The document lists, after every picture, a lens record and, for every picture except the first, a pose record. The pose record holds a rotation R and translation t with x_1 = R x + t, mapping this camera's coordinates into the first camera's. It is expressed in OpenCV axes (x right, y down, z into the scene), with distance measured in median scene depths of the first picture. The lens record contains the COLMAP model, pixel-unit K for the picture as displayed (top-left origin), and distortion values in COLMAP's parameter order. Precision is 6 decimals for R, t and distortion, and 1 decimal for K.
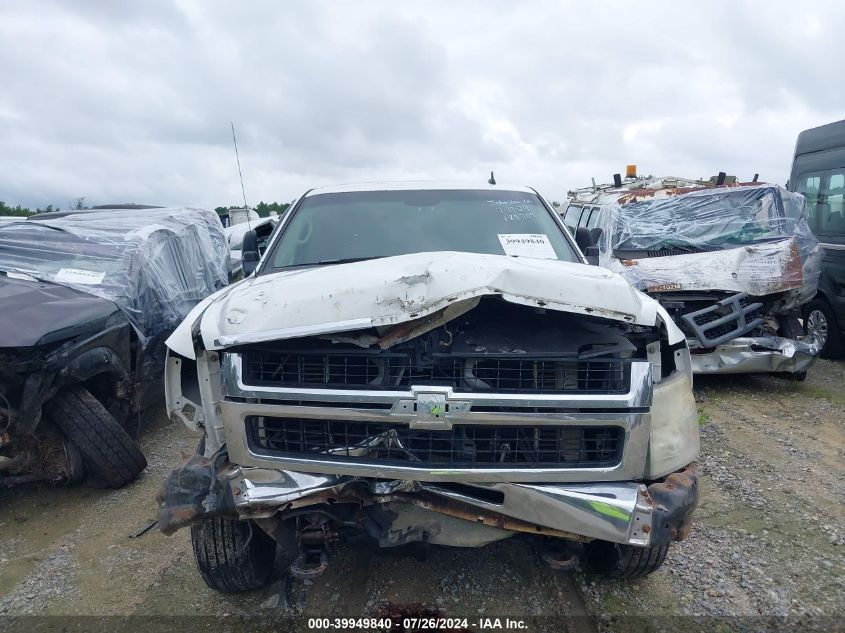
lens RADIAL K [[669.9, 0, 428.7], [0, 669.9, 318.1], [0, 0, 1]] dist [-0.003623, 0.001246]
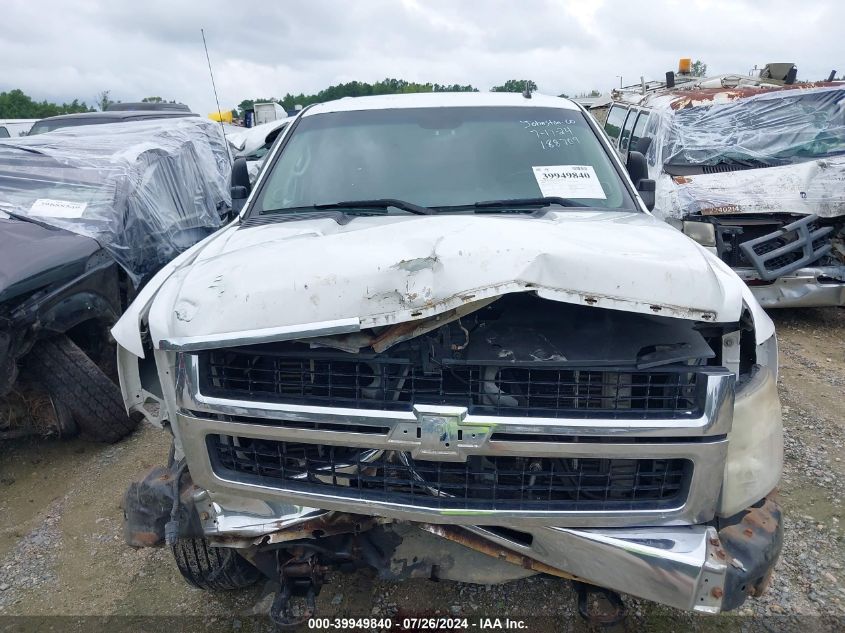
lens RADIAL K [[669.9, 0, 428.7], [0, 669.9, 318.1], [0, 0, 1]] dist [-0.003623, 0.001246]
pose [[0.998951, 0.005457, -0.045461, 0.018452], [0.001545, 0.988289, 0.152585, -0.082579], [0.045762, -0.152495, 0.987244, 0.190233]]
